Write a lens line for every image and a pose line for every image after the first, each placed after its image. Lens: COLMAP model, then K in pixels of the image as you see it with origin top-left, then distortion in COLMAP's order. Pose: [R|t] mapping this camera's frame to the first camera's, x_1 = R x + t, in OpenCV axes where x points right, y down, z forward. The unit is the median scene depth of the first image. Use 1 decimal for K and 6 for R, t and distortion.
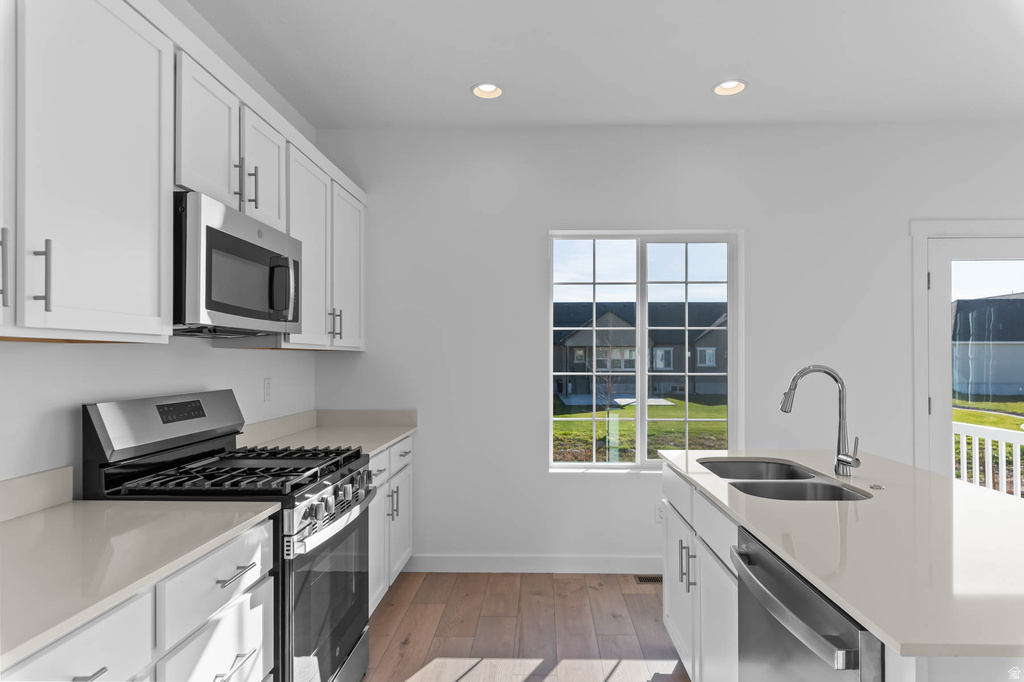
lens RADIAL K [[588.4, 0, 515.3], [0, 588.4, 347.2], [0, 0, 1]] dist [-0.001168, -0.000203]
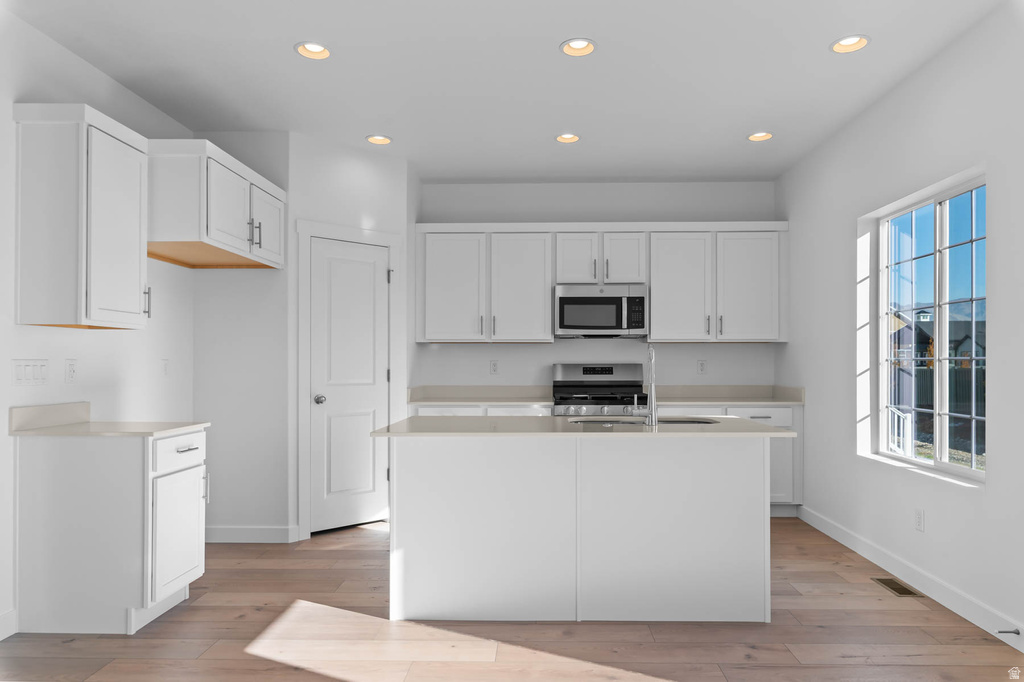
lens RADIAL K [[647.5, 0, 516.2], [0, 647.5, 358.4], [0, 0, 1]] dist [0.001521, -0.000003]
pose [[-0.009295, -0.007000, -0.999932, 1.376811], [0.017256, 0.999825, -0.007159, 0.049817], [0.999808, -0.017321, -0.009172, 0.484951]]
